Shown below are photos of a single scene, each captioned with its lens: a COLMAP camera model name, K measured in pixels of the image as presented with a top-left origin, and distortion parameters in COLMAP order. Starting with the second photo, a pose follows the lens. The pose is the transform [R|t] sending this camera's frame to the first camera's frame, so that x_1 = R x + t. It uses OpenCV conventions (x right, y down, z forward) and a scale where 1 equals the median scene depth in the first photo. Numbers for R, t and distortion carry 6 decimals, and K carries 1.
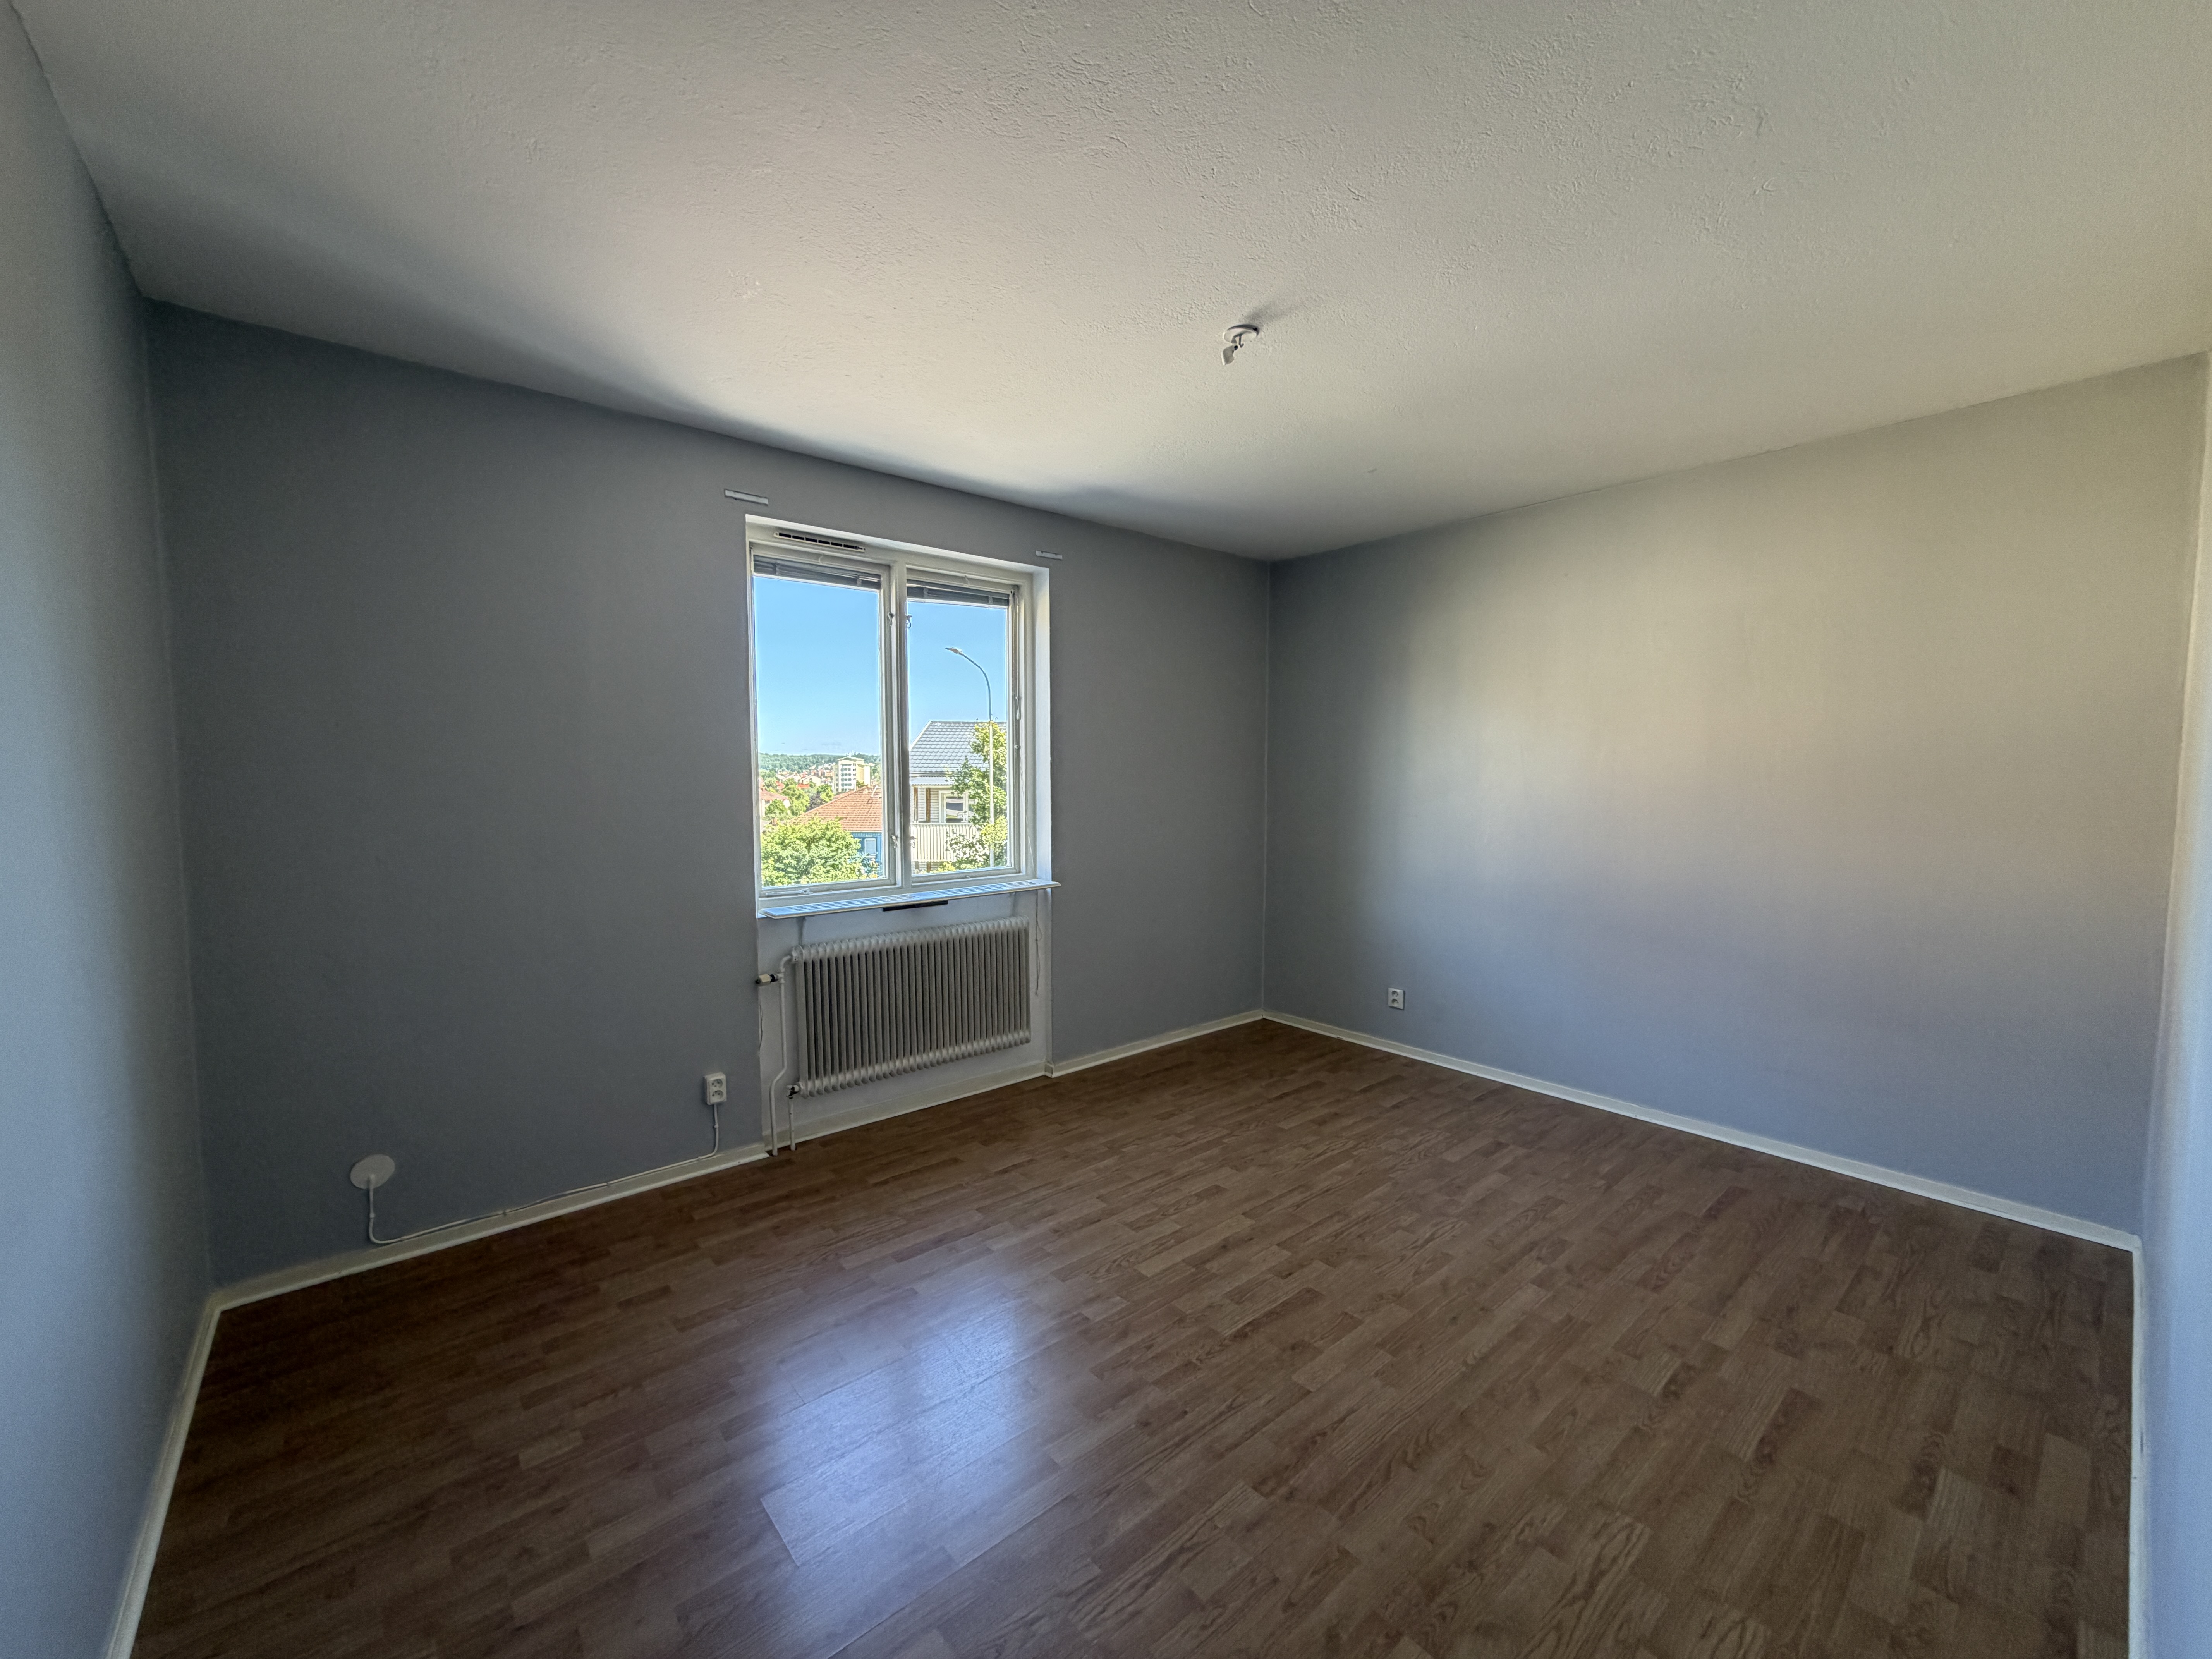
lens RADIAL K [[888.2, 0, 1106.0], [0, 888.2, 829.5], [0, 0, 1]] dist [0.000294, -0.000277]
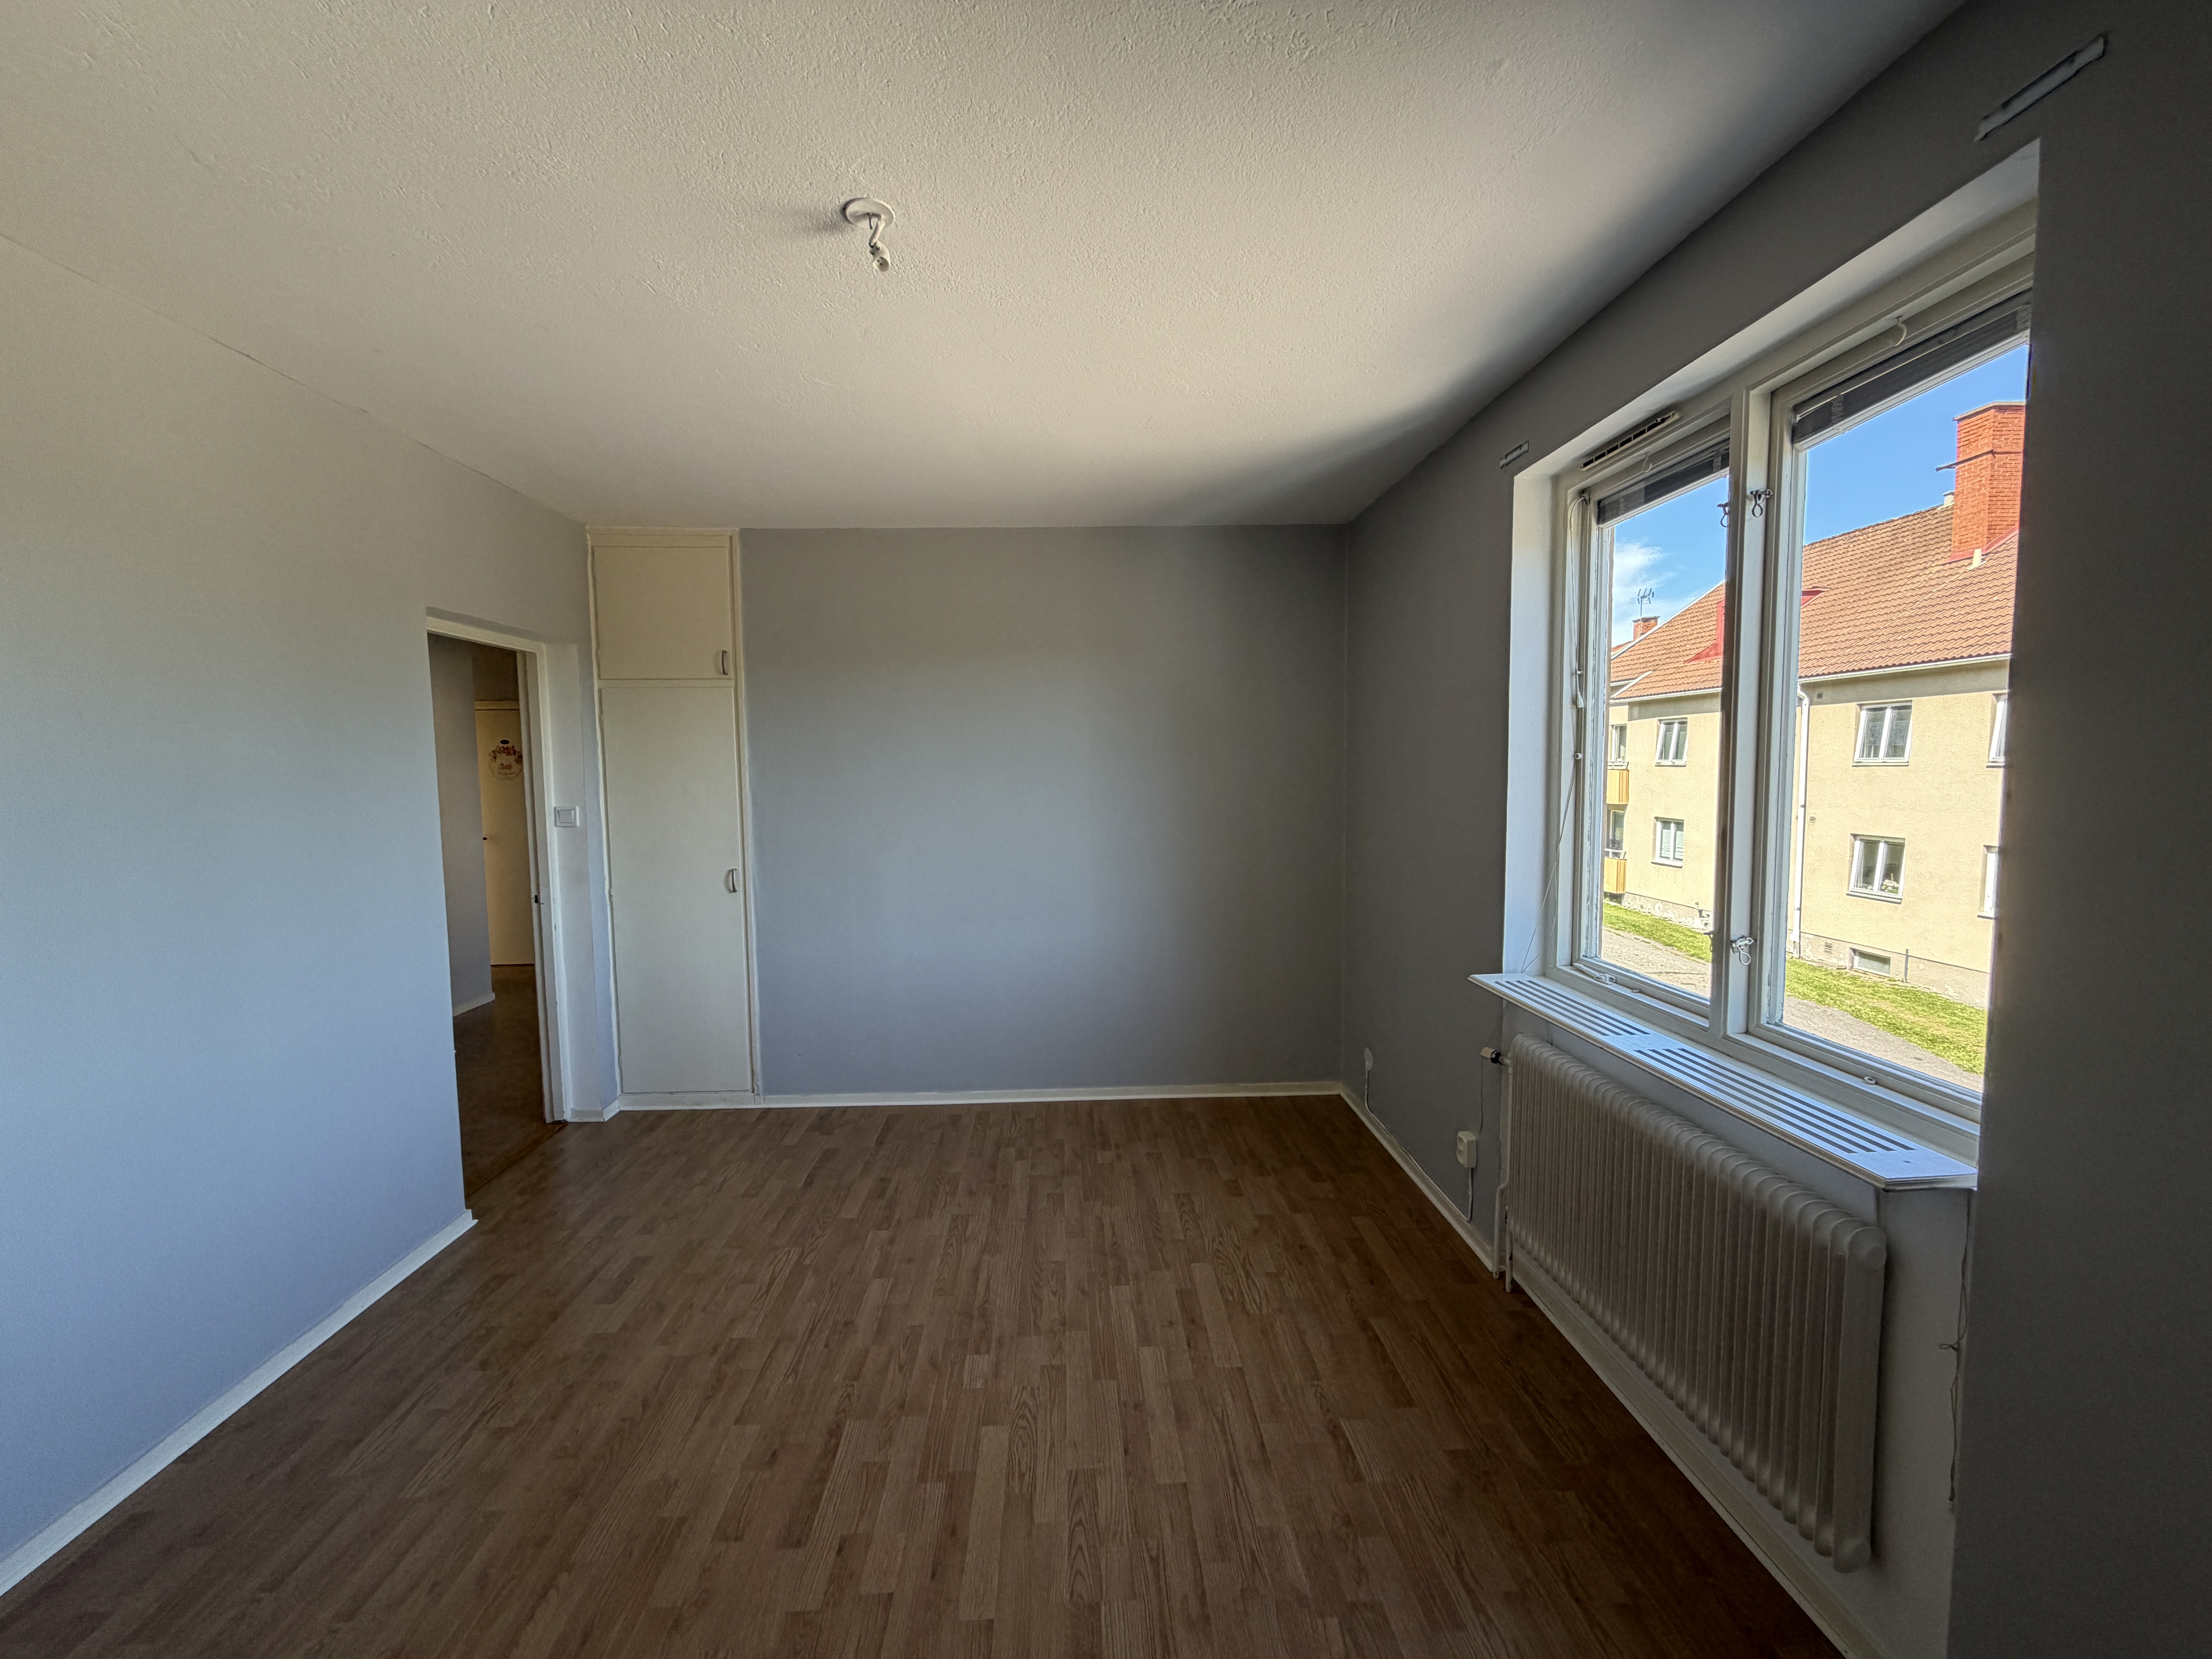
lens RADIAL K [[879.4, 0, 1098.7], [0, 879.4, 830.3], [0, 0, 1]] dist [0.000176, 0.000006]
pose [[-0.620325, 0.065702, -0.781589, 0.586162], [-0.037640, 0.992844, 0.113334, -0.145966], [0.783442, 0.099723, -0.613412, 1.534808]]
